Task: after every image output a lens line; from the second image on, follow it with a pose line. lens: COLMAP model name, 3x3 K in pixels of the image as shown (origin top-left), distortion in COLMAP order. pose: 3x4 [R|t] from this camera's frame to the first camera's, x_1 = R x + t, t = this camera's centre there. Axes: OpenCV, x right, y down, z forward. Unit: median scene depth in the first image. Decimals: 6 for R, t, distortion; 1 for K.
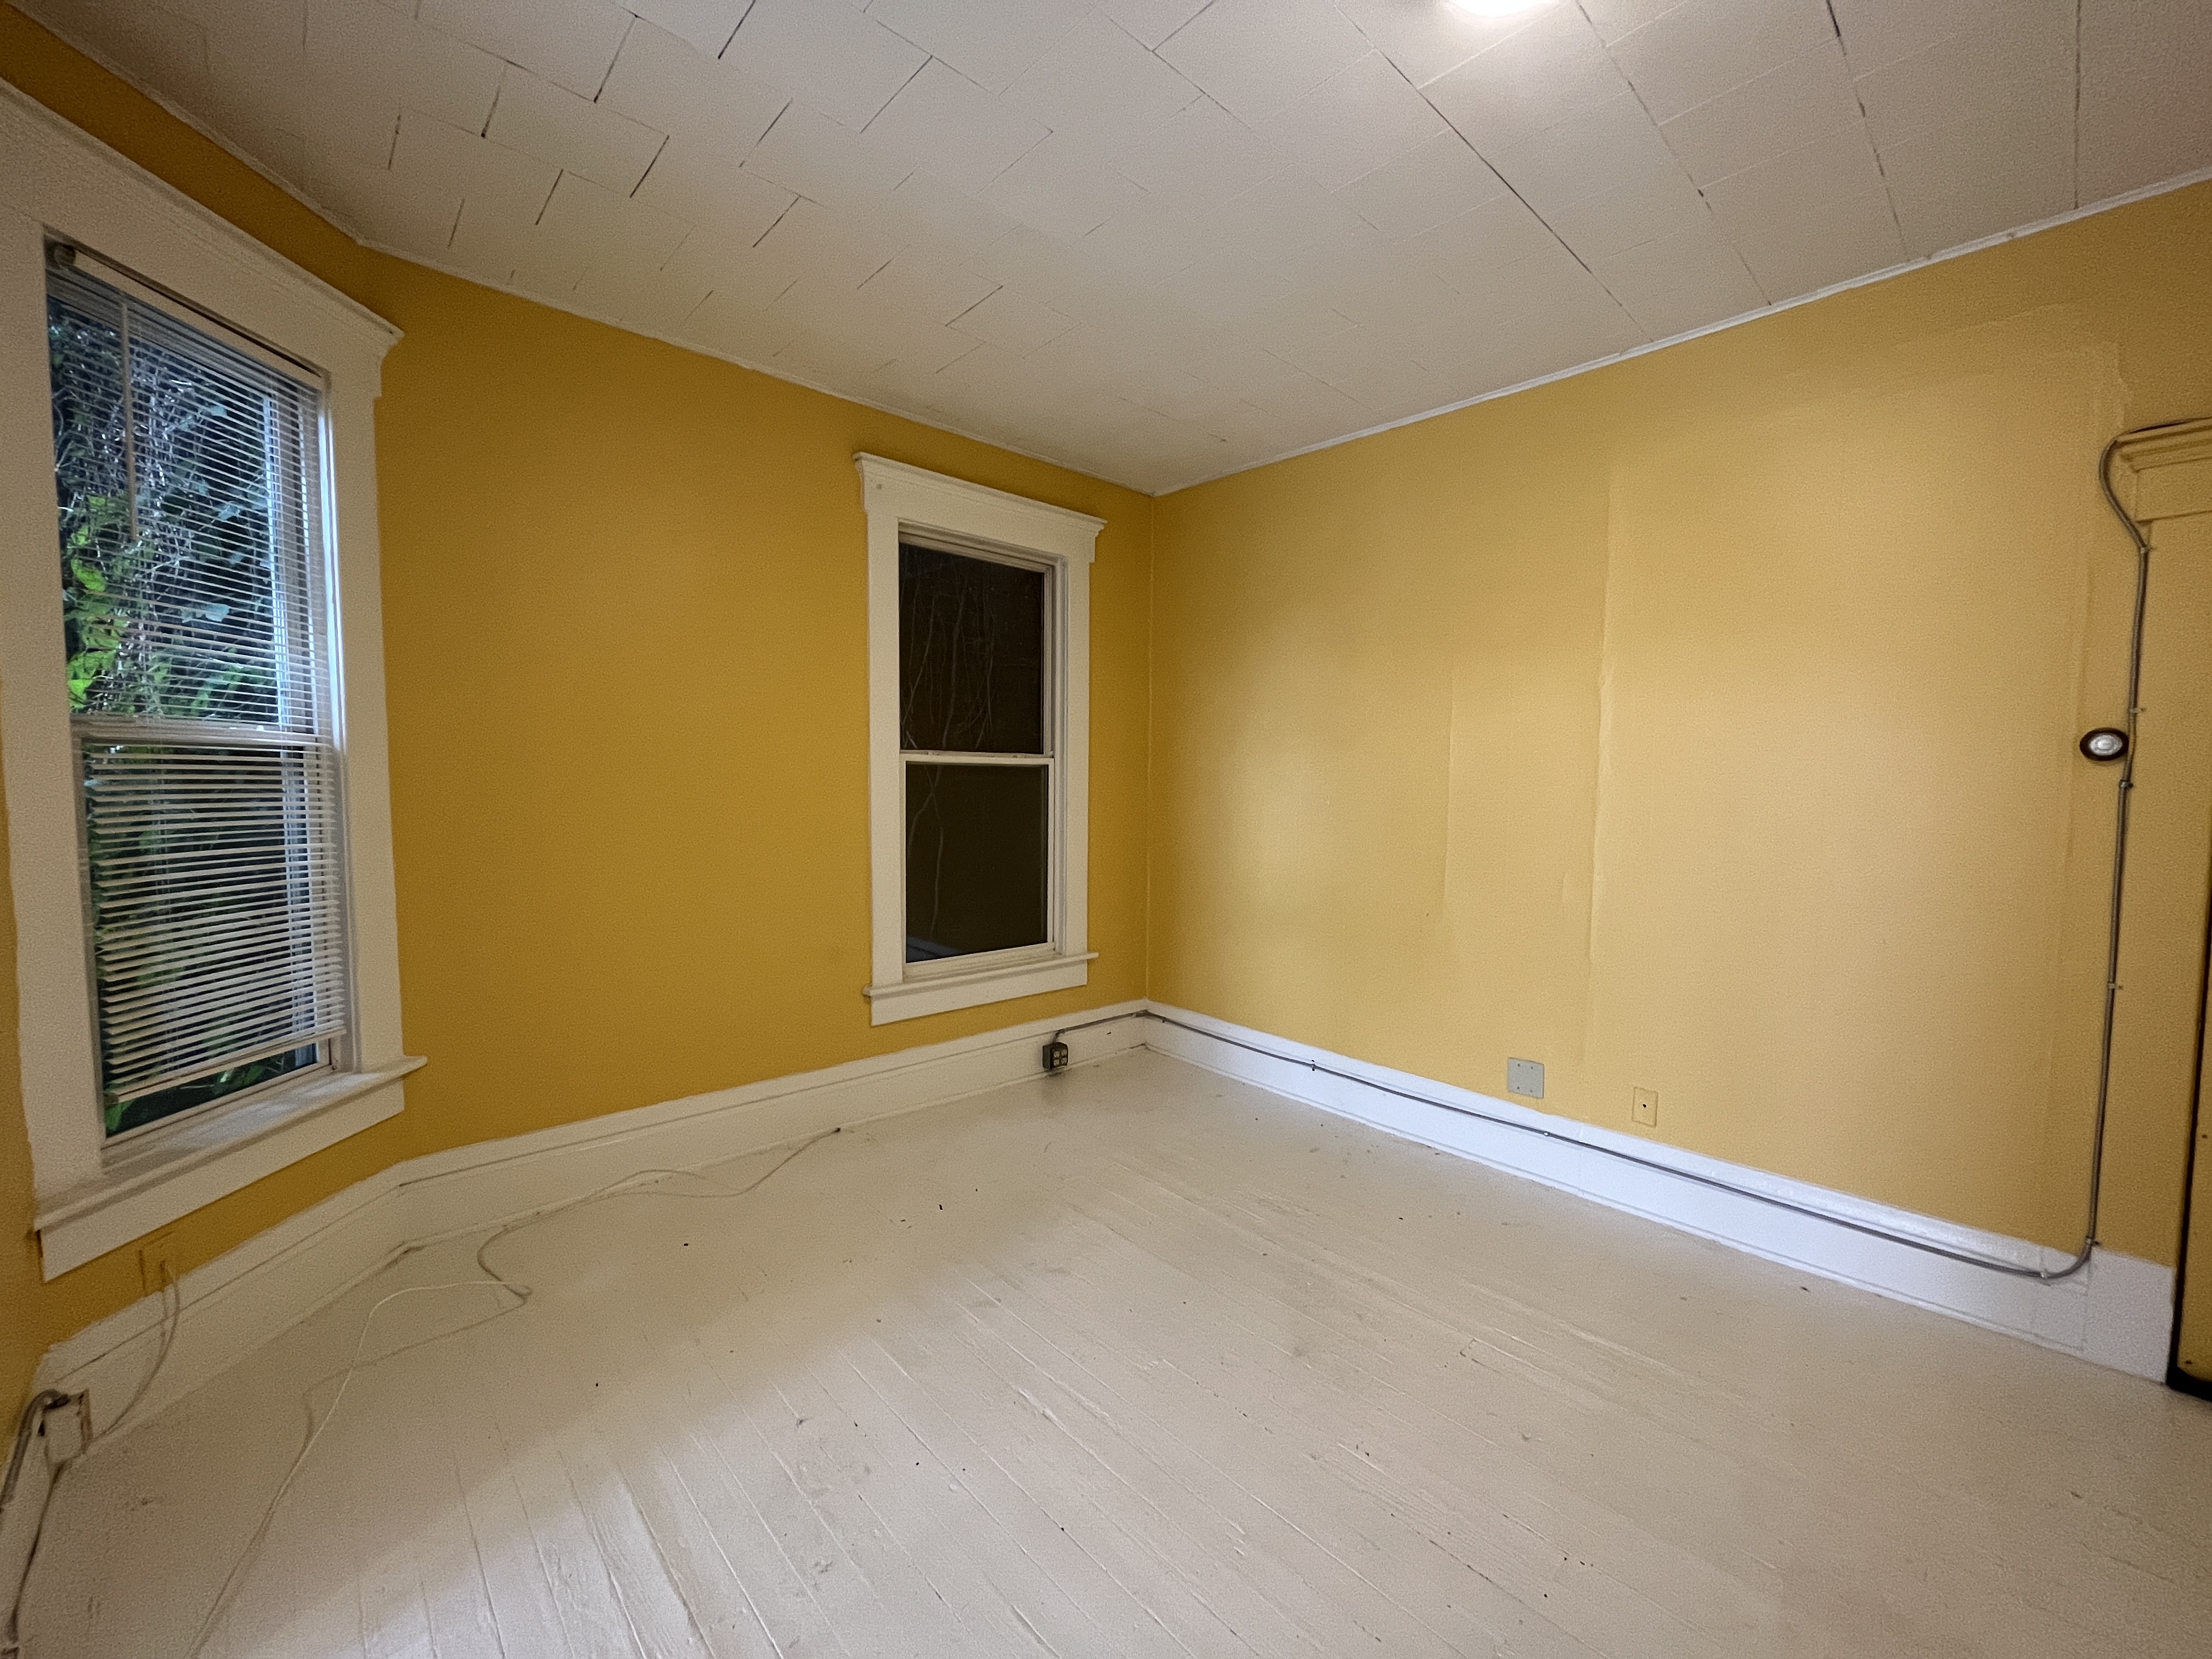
lens RADIAL K [[884.5, 0, 1104.3], [0, 884.5, 836.0], [0, 0, 1]] dist [0.000870, -0.000109]
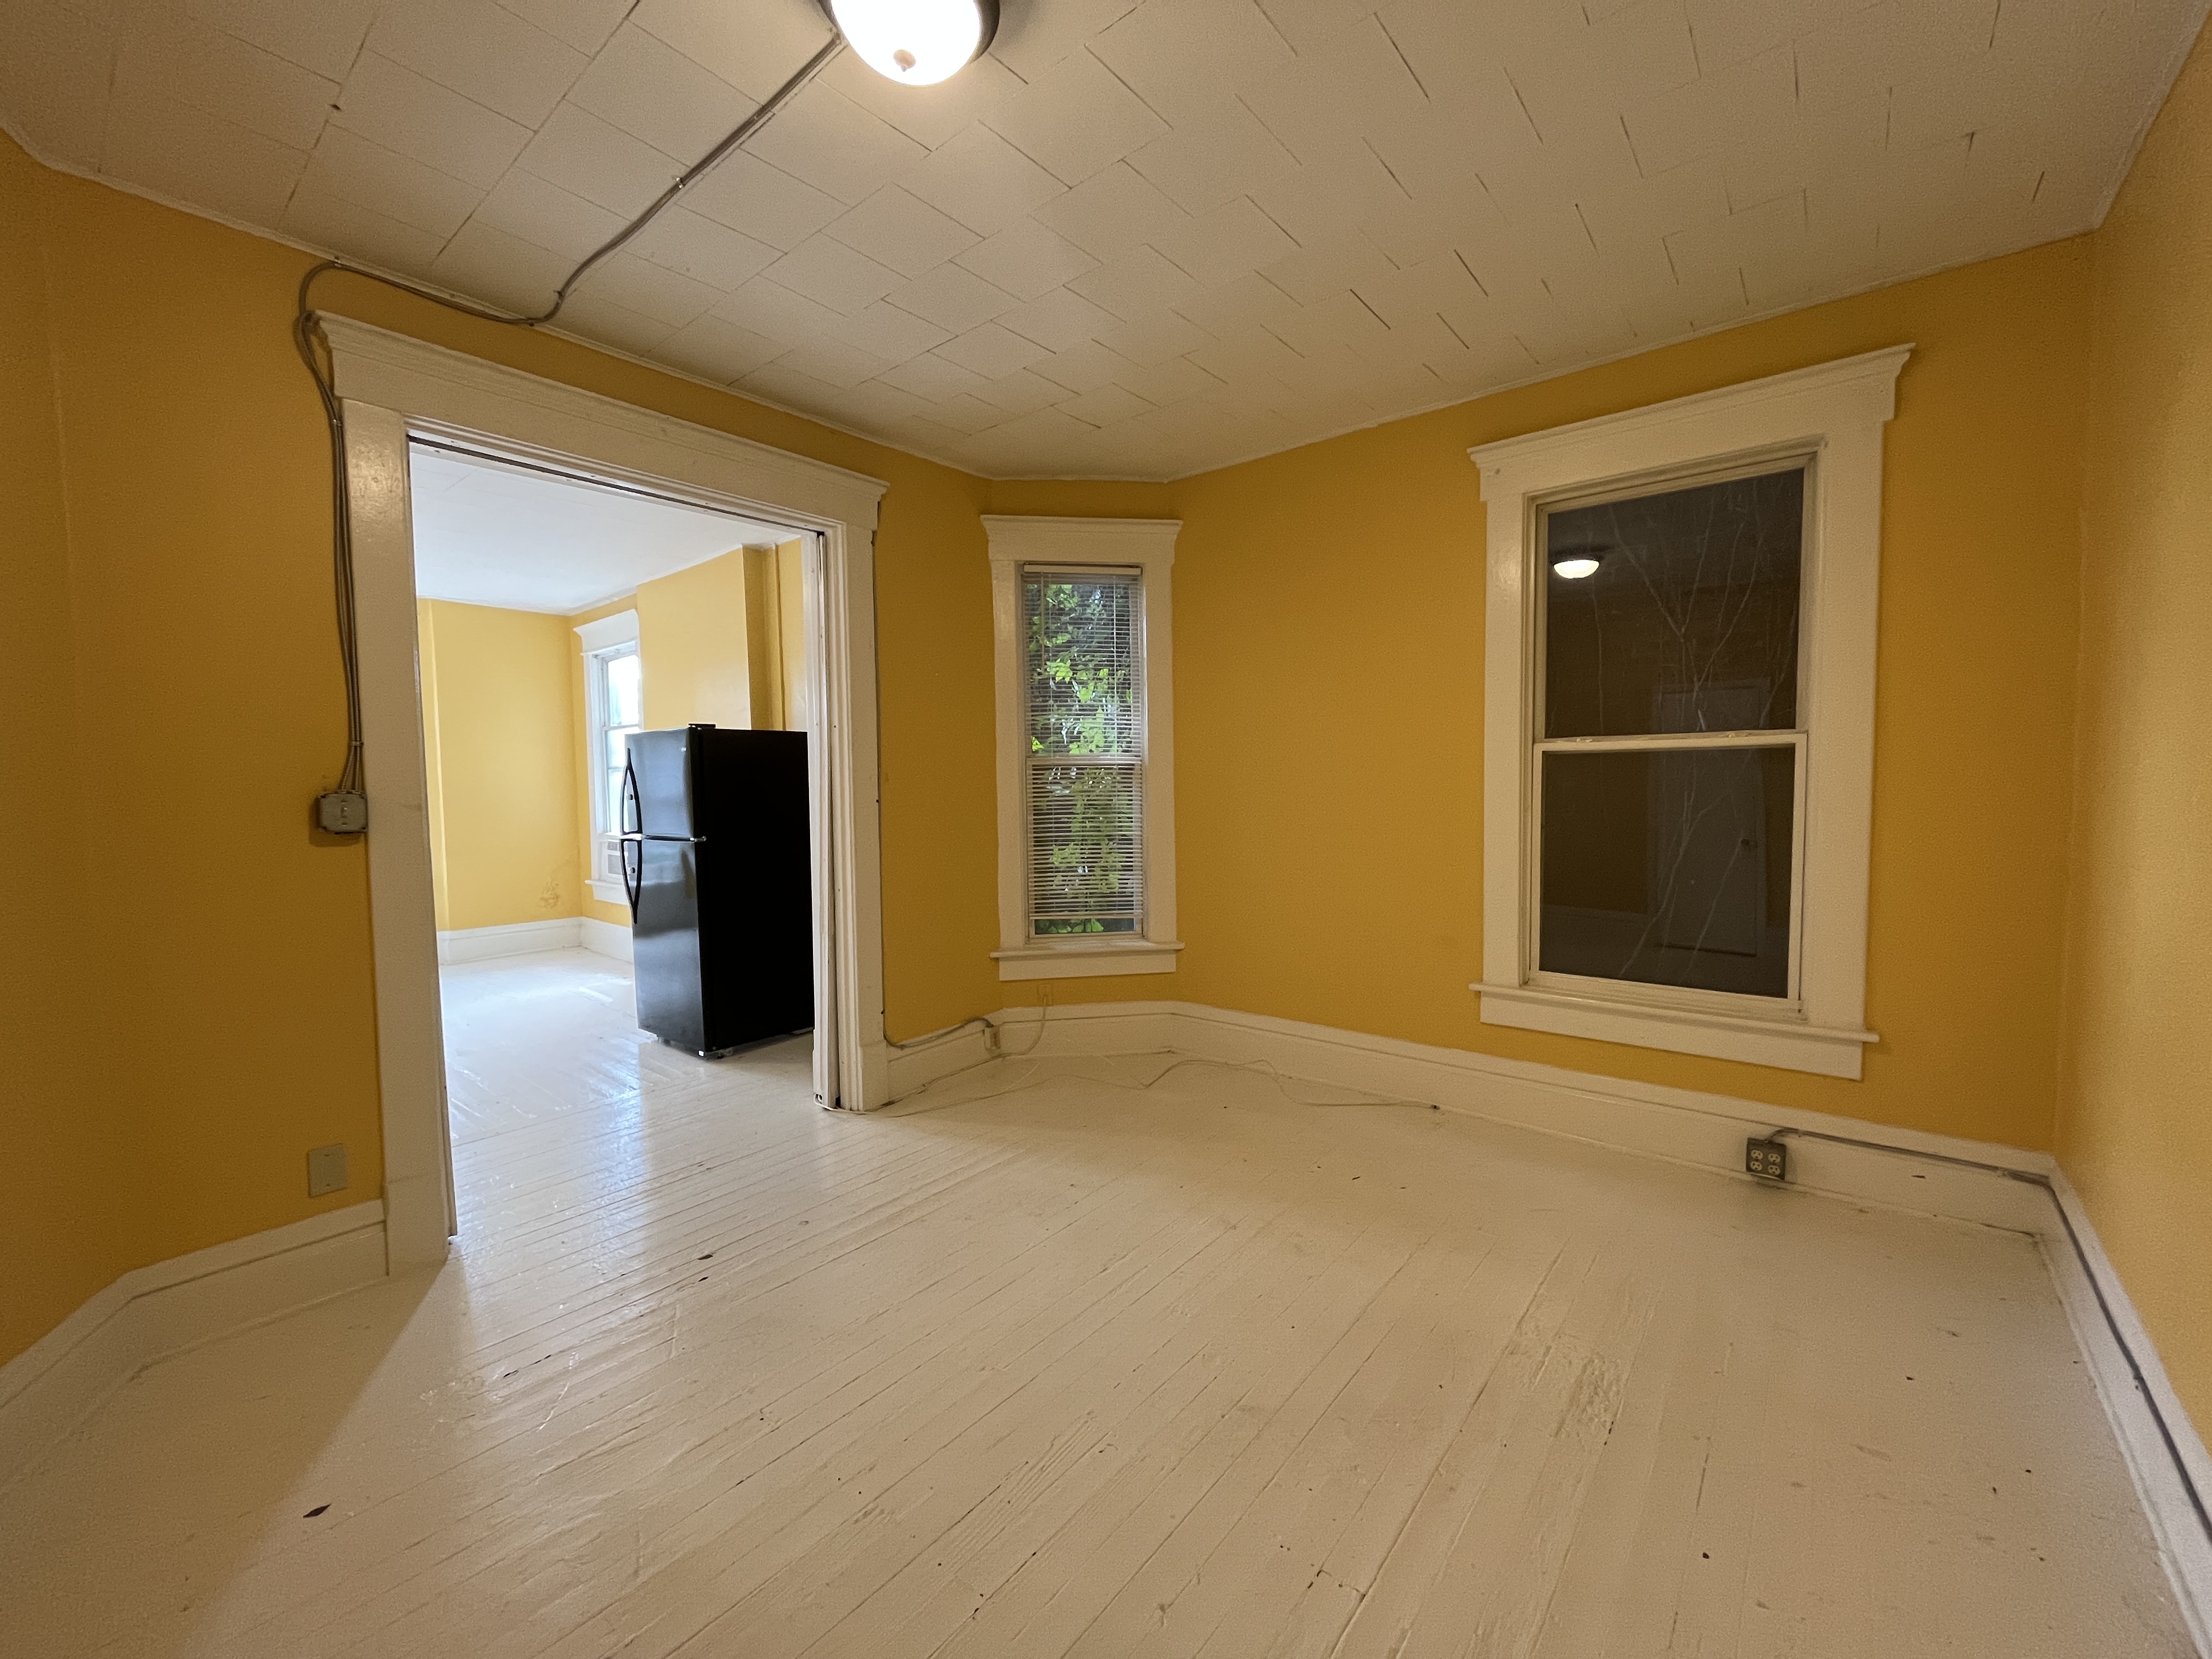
lens RADIAL K [[884.5, 0, 1110.7], [0, 884.5, 832.1], [0, 0, 1]] dist [0.000870, -0.000109]
pose [[0.152774, 0.047796, -0.987105, 0.640355], [-0.042442, 0.998226, 0.041766, -0.020569], [0.987349, 0.035514, 0.154531, 0.428605]]
